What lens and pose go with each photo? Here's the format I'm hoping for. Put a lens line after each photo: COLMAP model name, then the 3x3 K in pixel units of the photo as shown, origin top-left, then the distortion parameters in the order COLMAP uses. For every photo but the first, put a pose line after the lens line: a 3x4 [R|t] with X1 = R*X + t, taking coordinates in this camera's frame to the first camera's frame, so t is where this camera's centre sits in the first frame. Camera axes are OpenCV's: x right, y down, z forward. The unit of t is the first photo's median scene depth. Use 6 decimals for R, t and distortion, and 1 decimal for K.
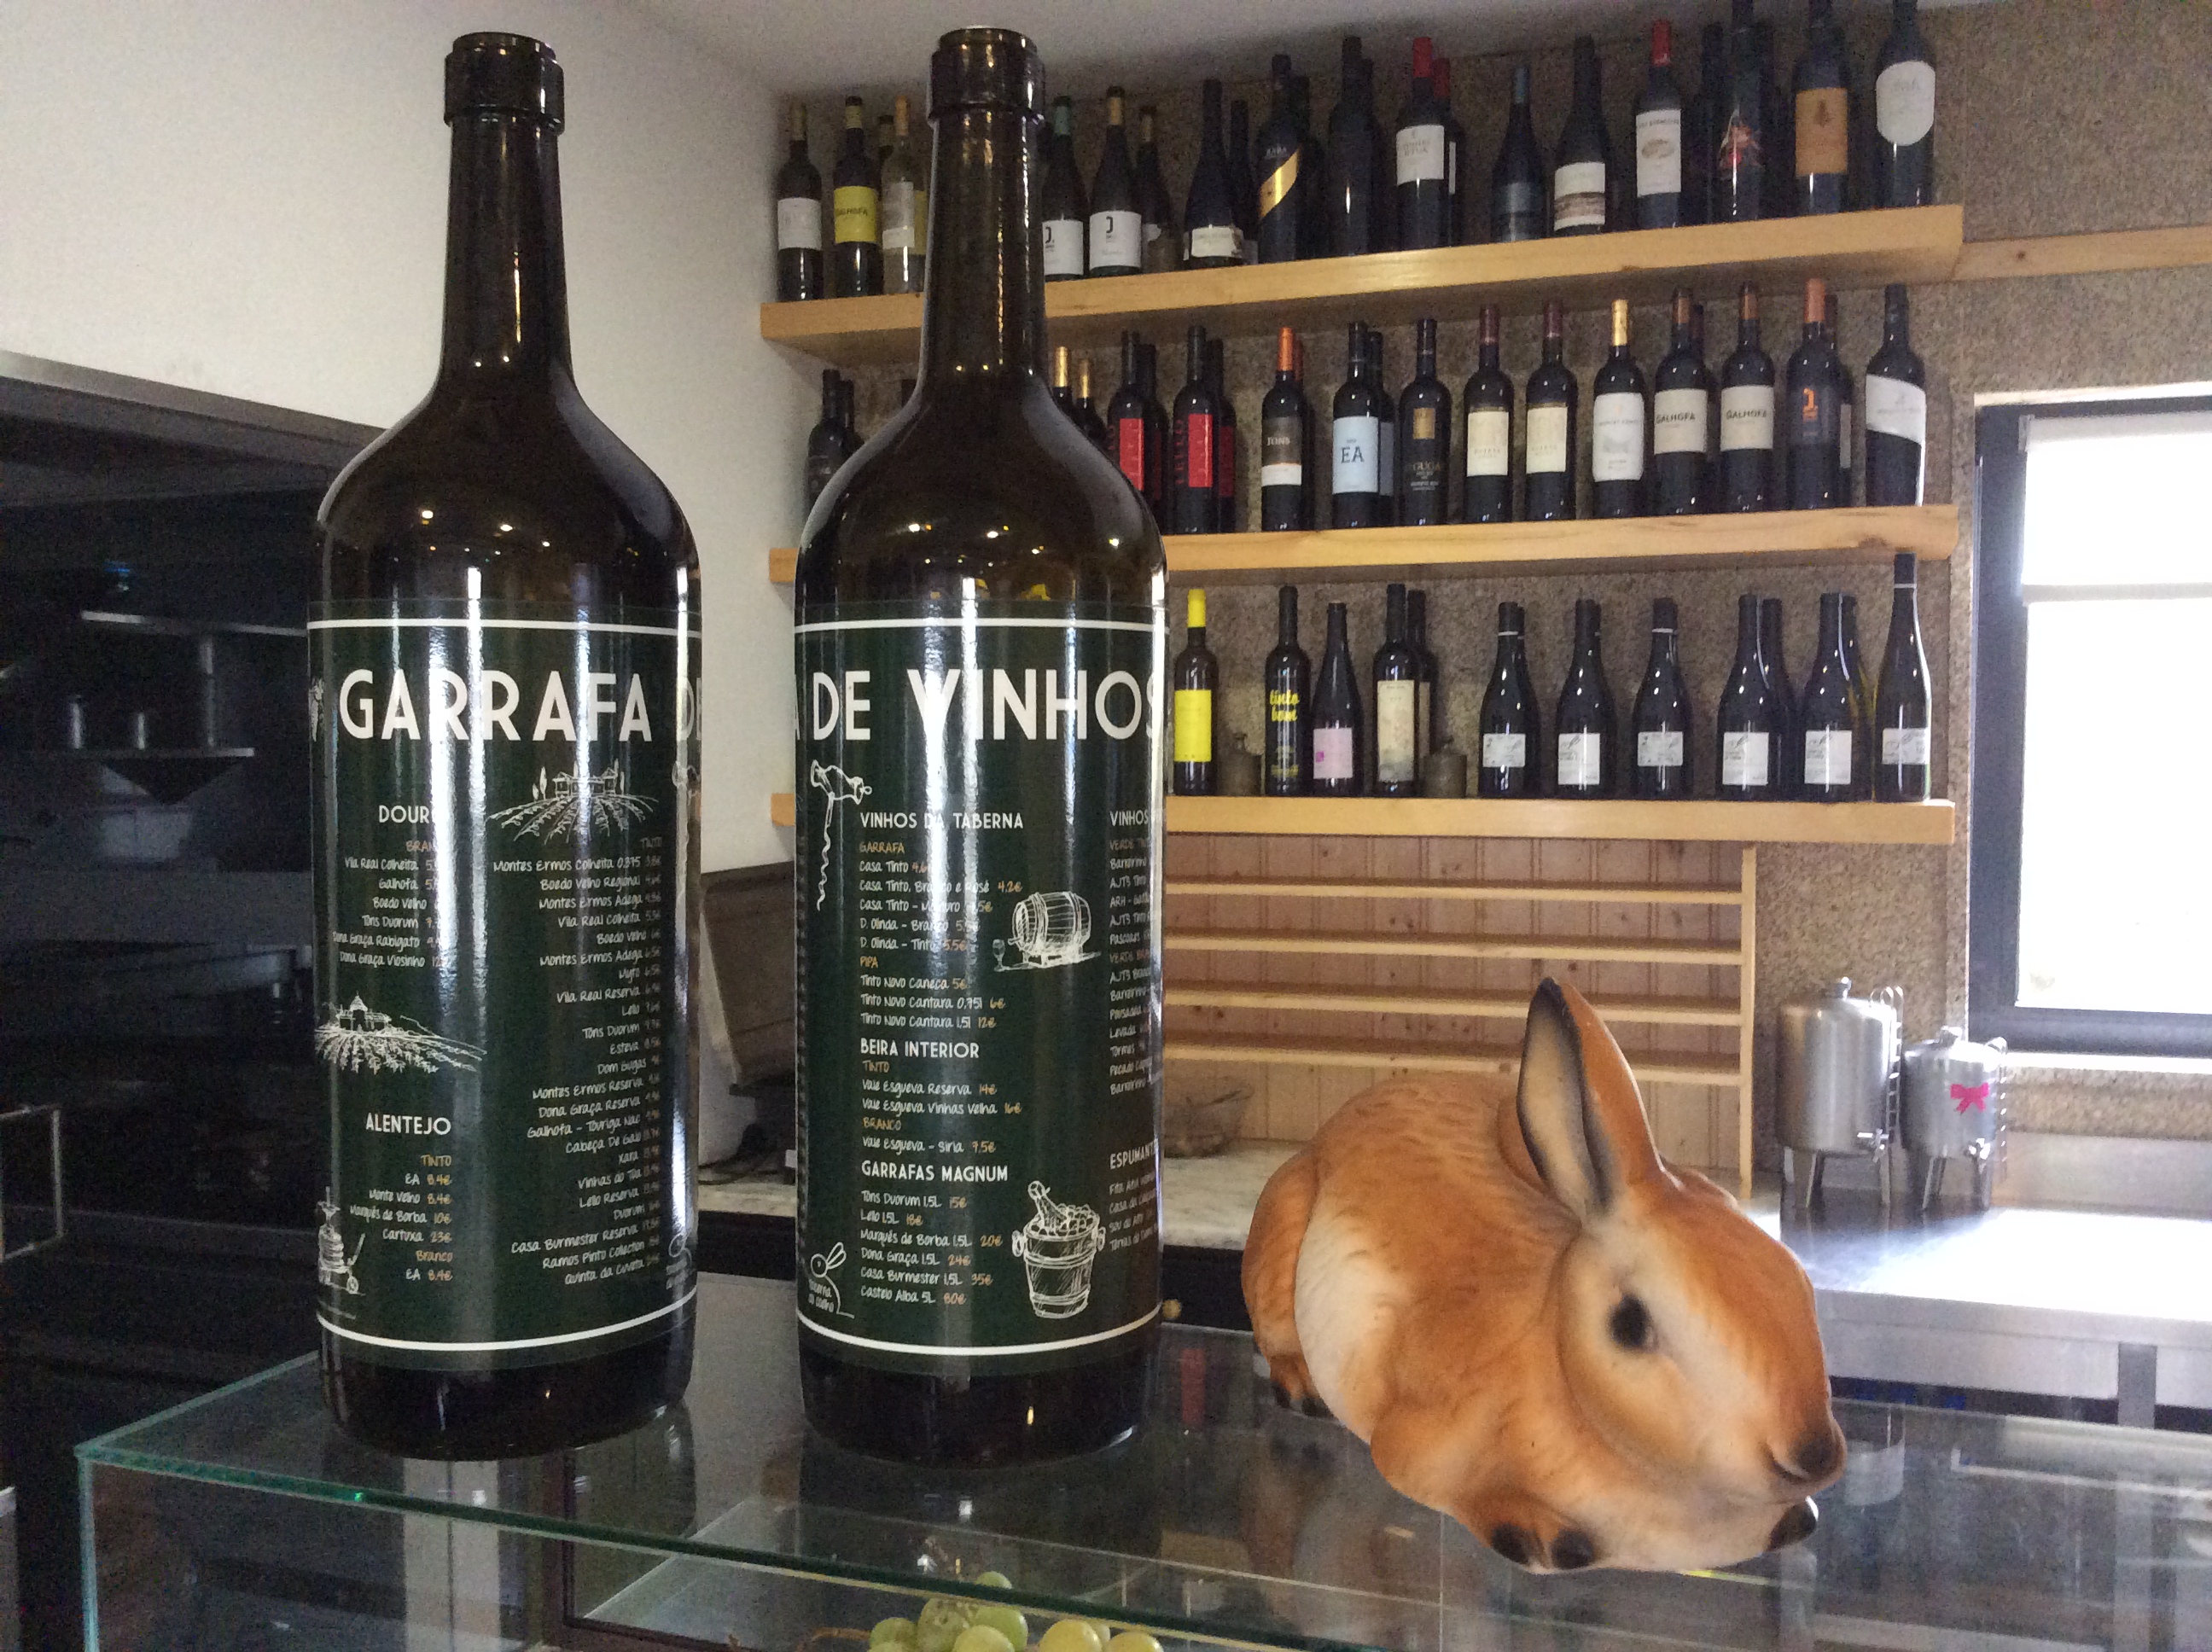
lens RADIAL K [[2028.0, 0, 1114.7], [0, 2028.0, 826.4], [0, 0, 1]] dist [0.131197, -0.301234]
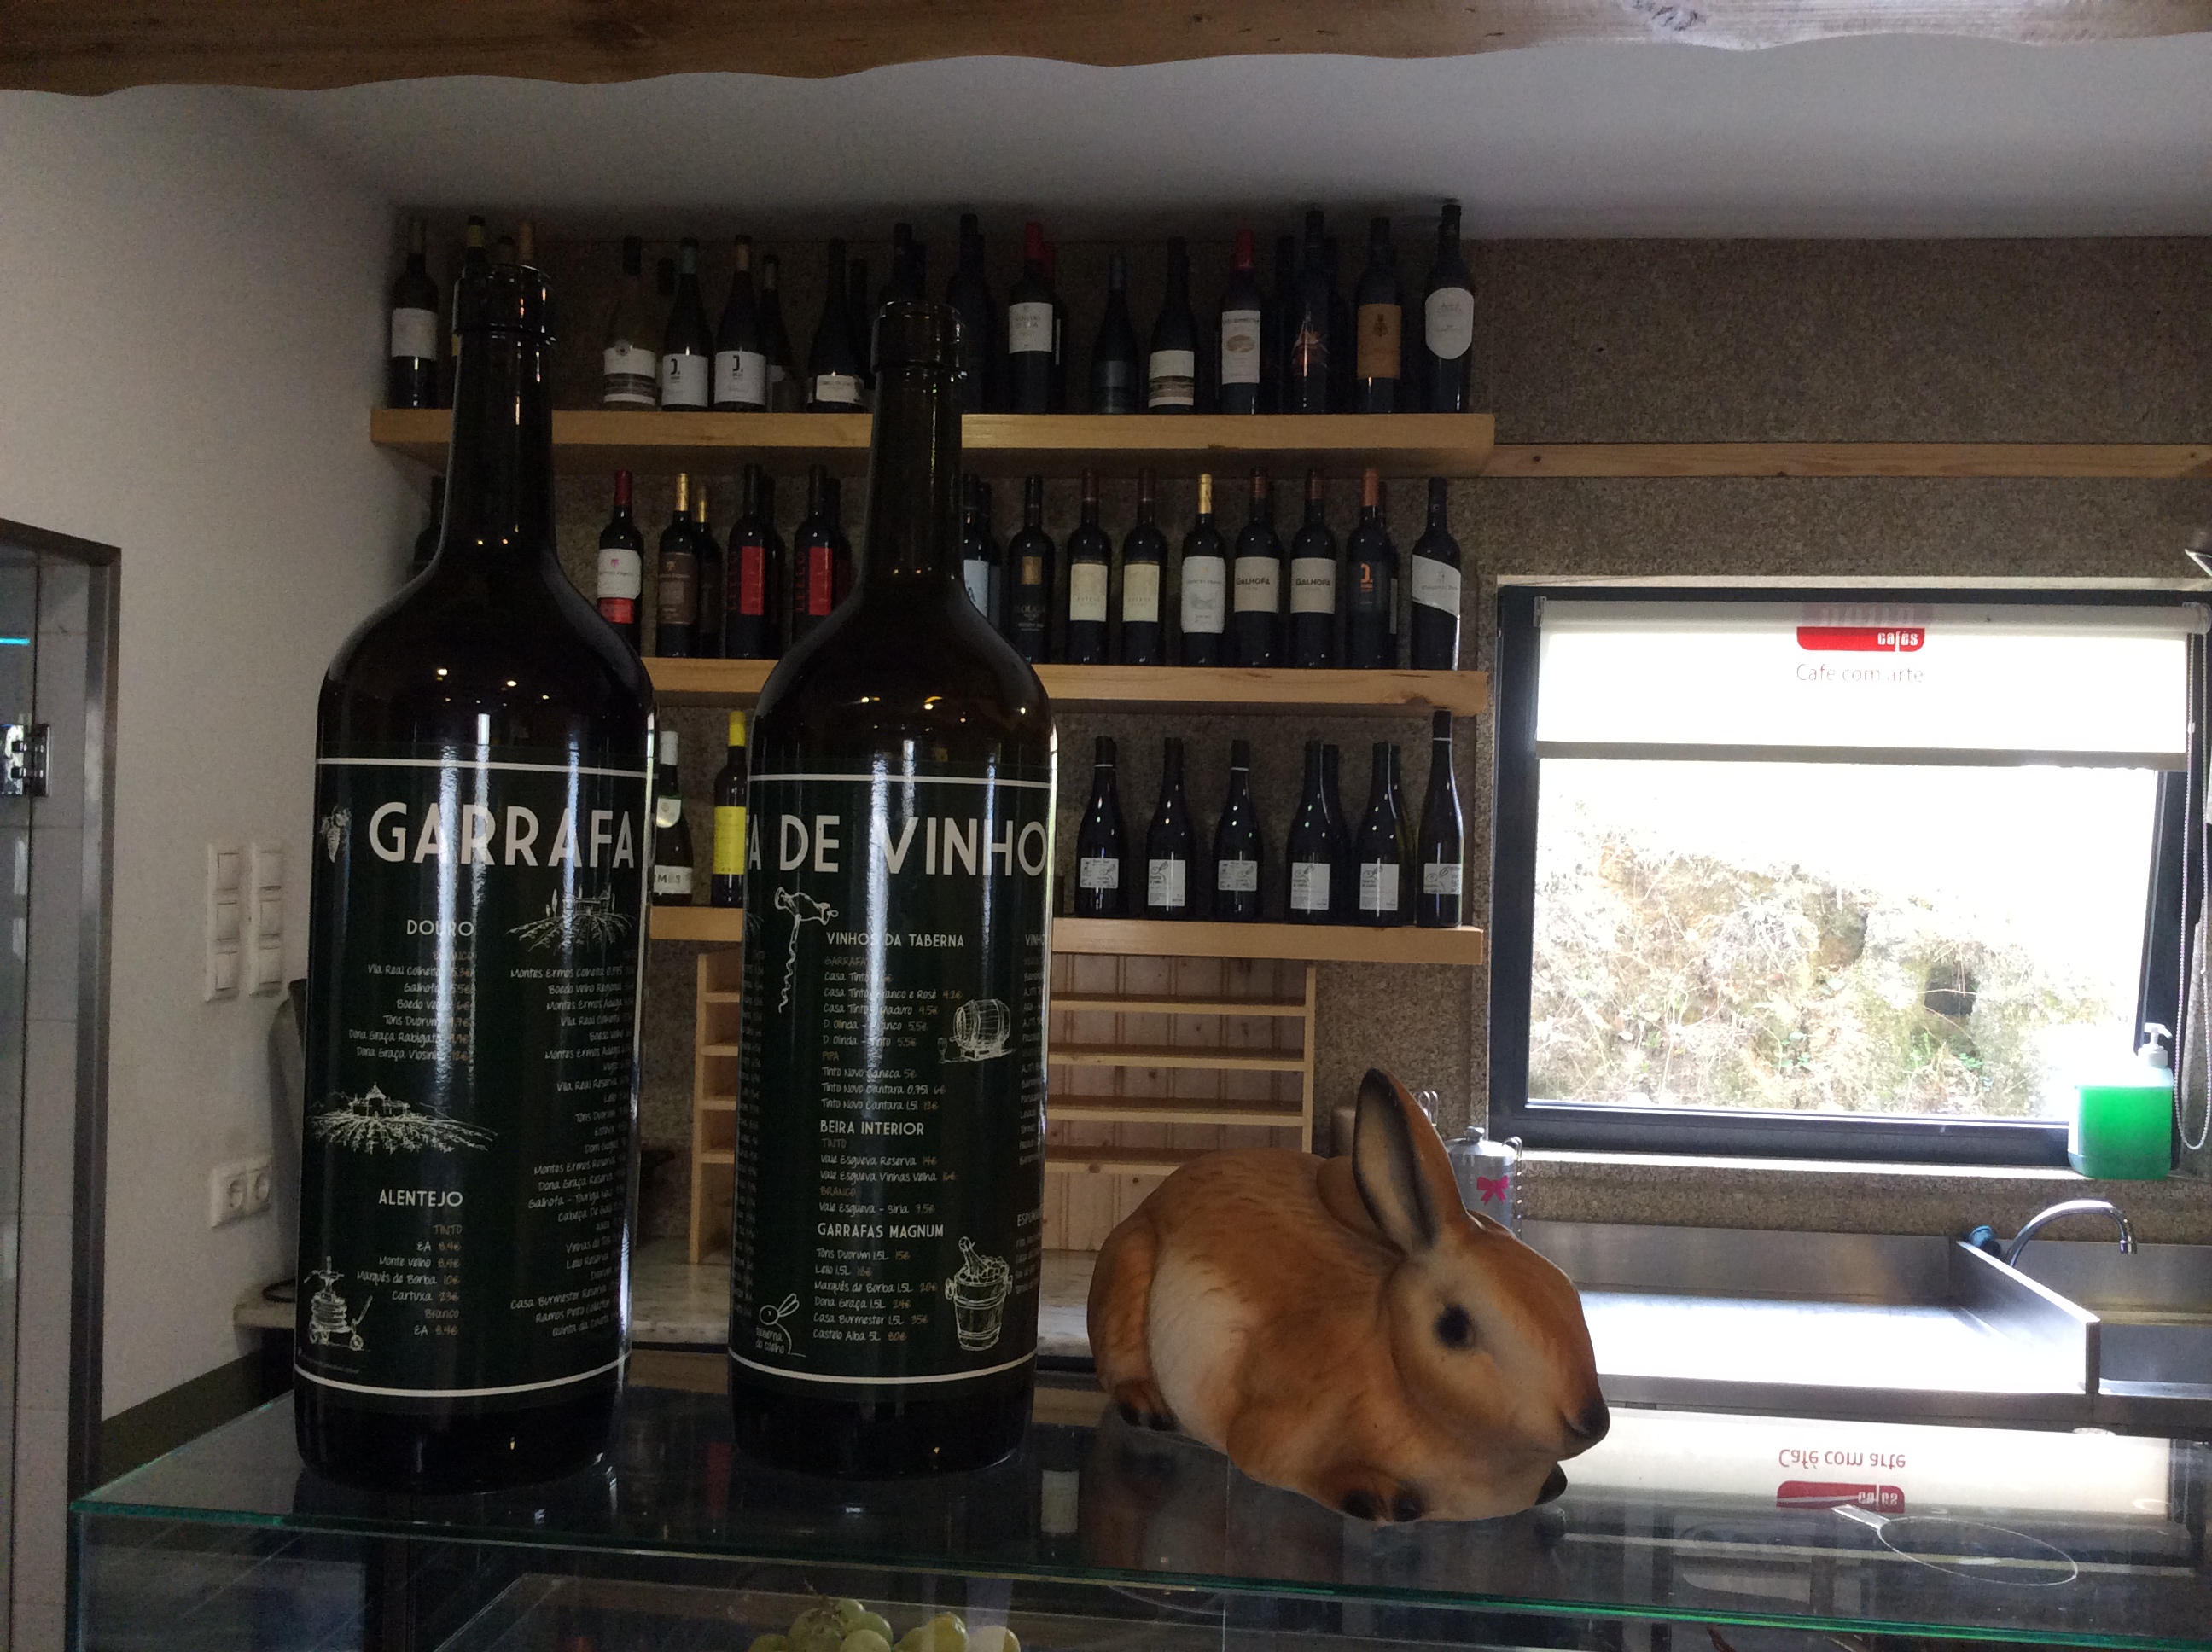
lens RADIAL K [[2028.0, 0, 1114.7], [0, 2028.0, 826.4], [0, 0, 1]] dist [0.131197, -0.301234]
pose [[0.970525, 0.029138, 0.239233, -0.213258], [-0.015985, 0.998261, -0.056736, -0.002960], [-0.240470, 0.051239, 0.969303, -0.186052]]
